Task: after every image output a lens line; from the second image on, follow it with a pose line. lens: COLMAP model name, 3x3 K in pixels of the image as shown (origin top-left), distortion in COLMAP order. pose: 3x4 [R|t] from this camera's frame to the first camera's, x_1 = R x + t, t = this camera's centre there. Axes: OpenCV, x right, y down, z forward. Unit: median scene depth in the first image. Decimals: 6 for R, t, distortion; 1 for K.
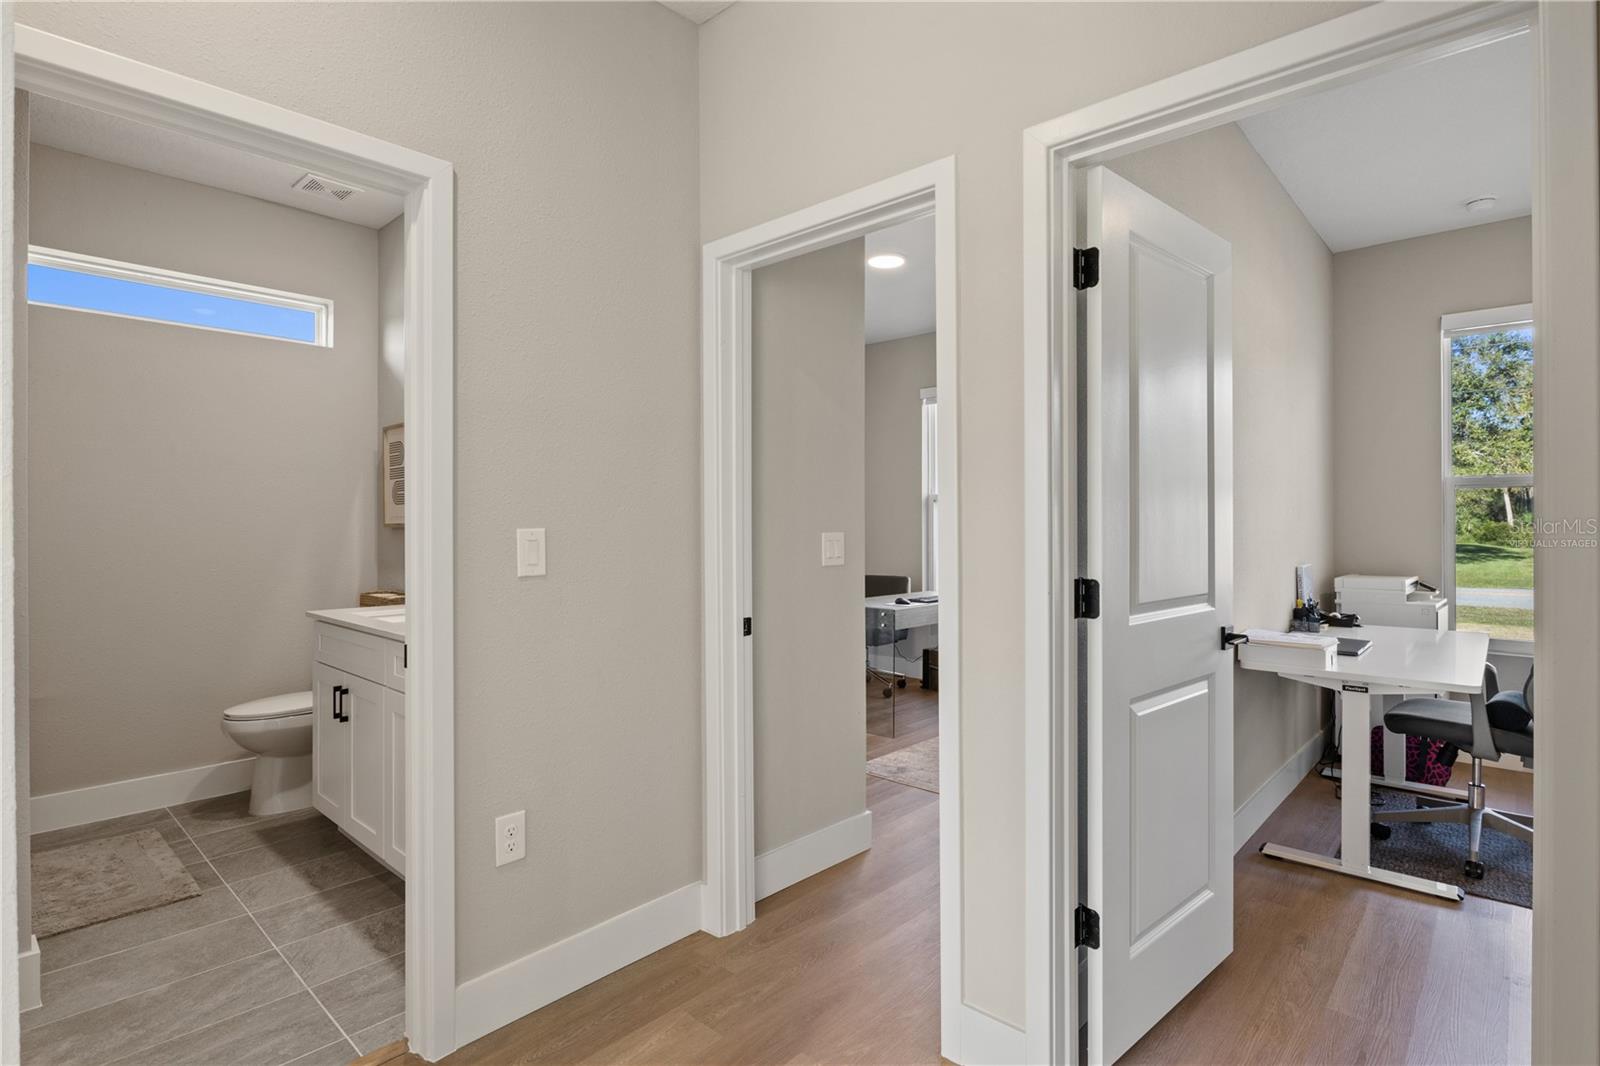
lens RADIAL K [[794.8, 0, 801.8], [0, 794.8, 522.6], [0, 0, 1]] dist [-0.011563, 0.000186]
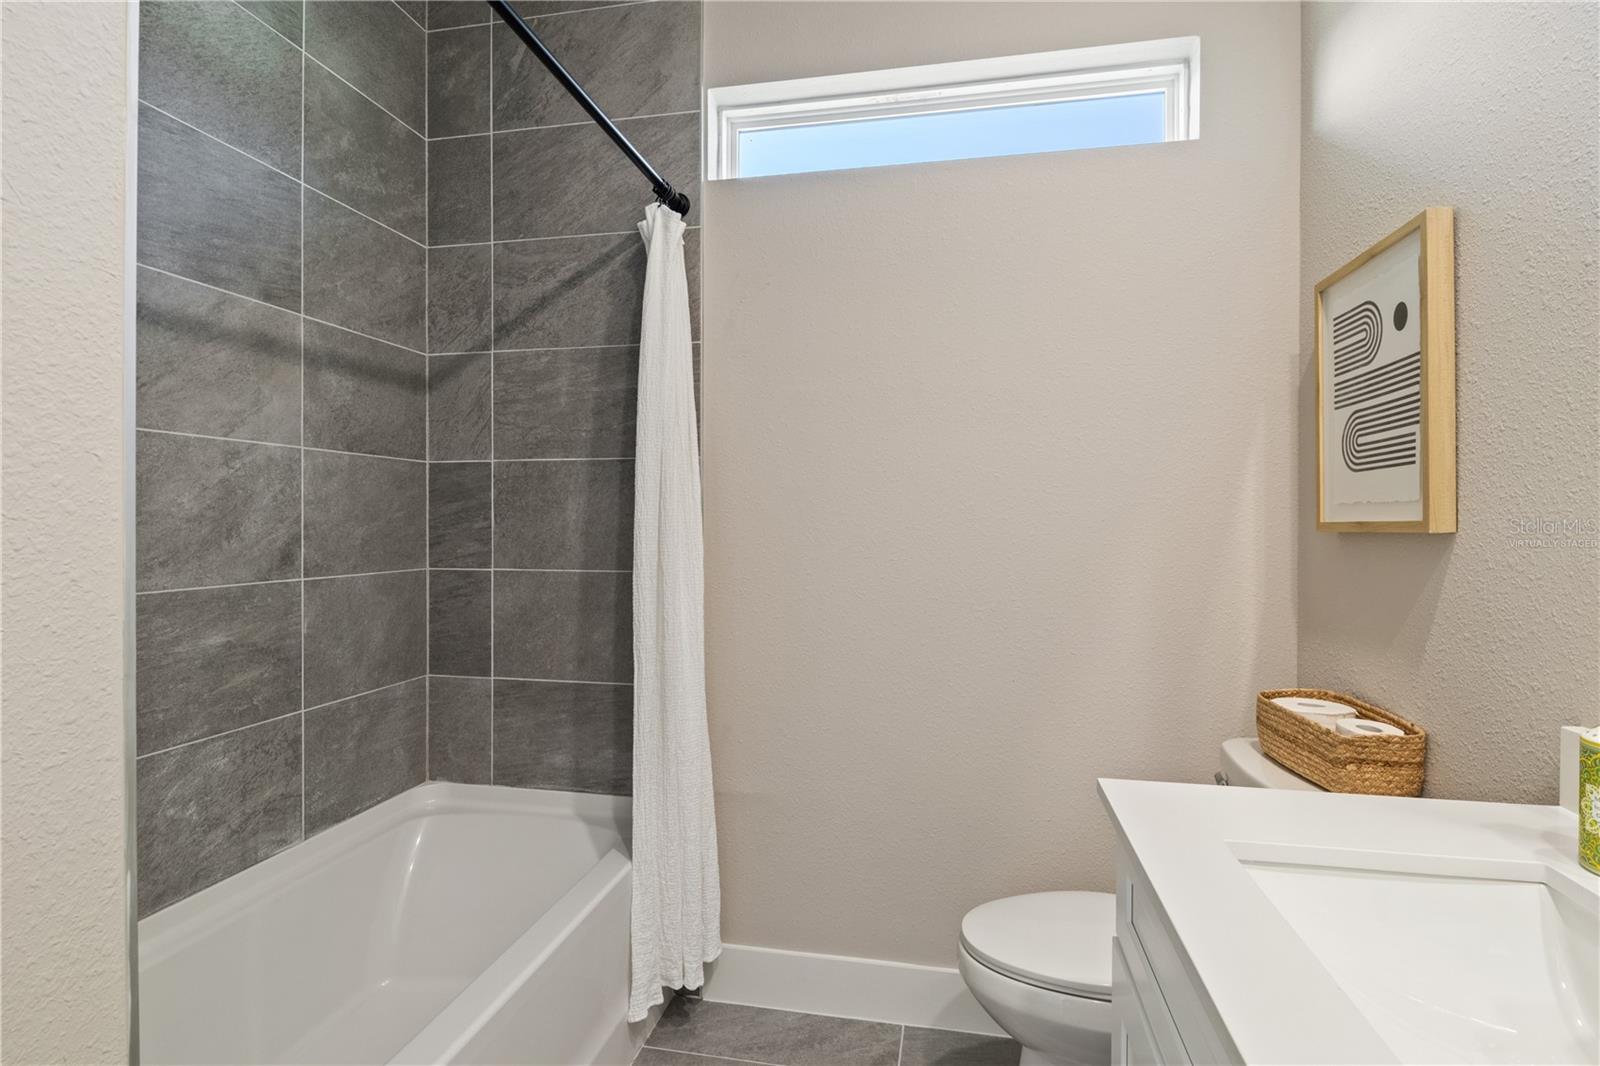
lens RADIAL K [[794.8, 0, 801.8], [0, 794.8, 522.6], [0, 0, 1]] dist [-0.011563, 0.000186]
pose [[0.509738, 0.003882, -0.860321, -0.326705], [-0.003488, 0.999991, 0.002446, 0.001865], [0.860322, 0.001754, 0.509747, 0.589775]]
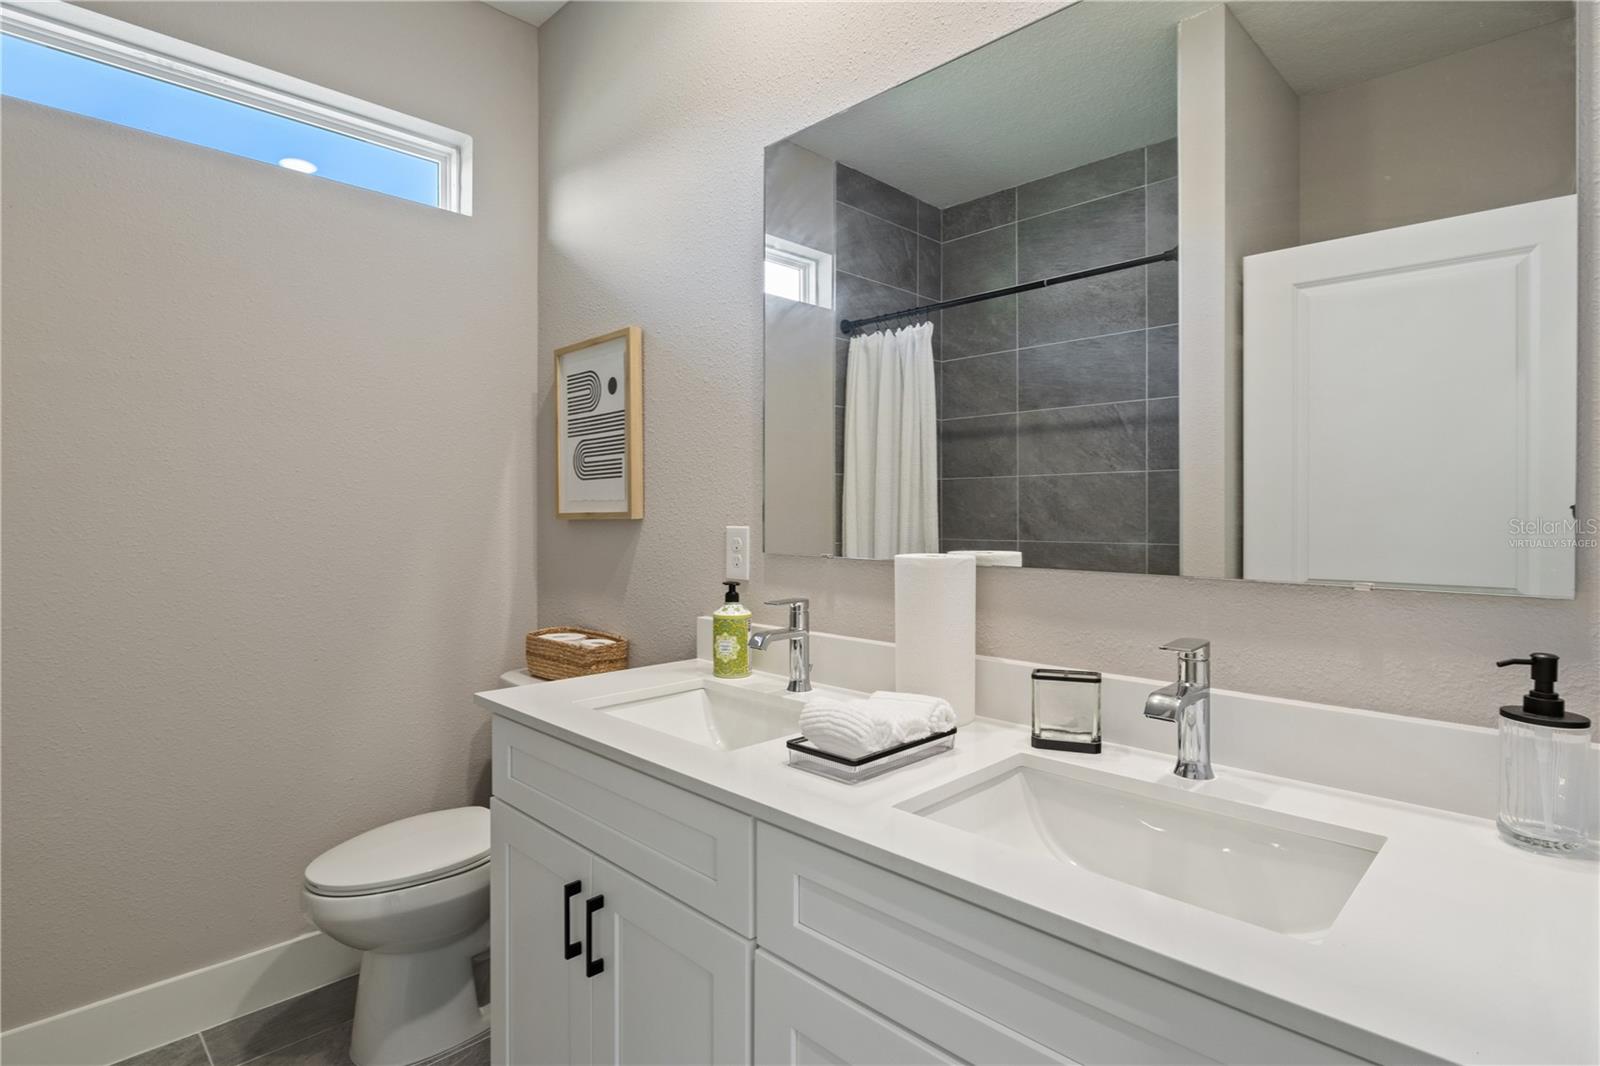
lens RADIAL K [[794.8, 0, 801.8], [0, 794.8, 522.6], [0, 0, 1]] dist [-0.011563, 0.000186]
pose [[0.999200, -0.000664, -0.039998, -0.334281], [0.000962, 0.999972, 0.007445, 0.004601], [0.039991, -0.007478, 0.999172, 0.431264]]
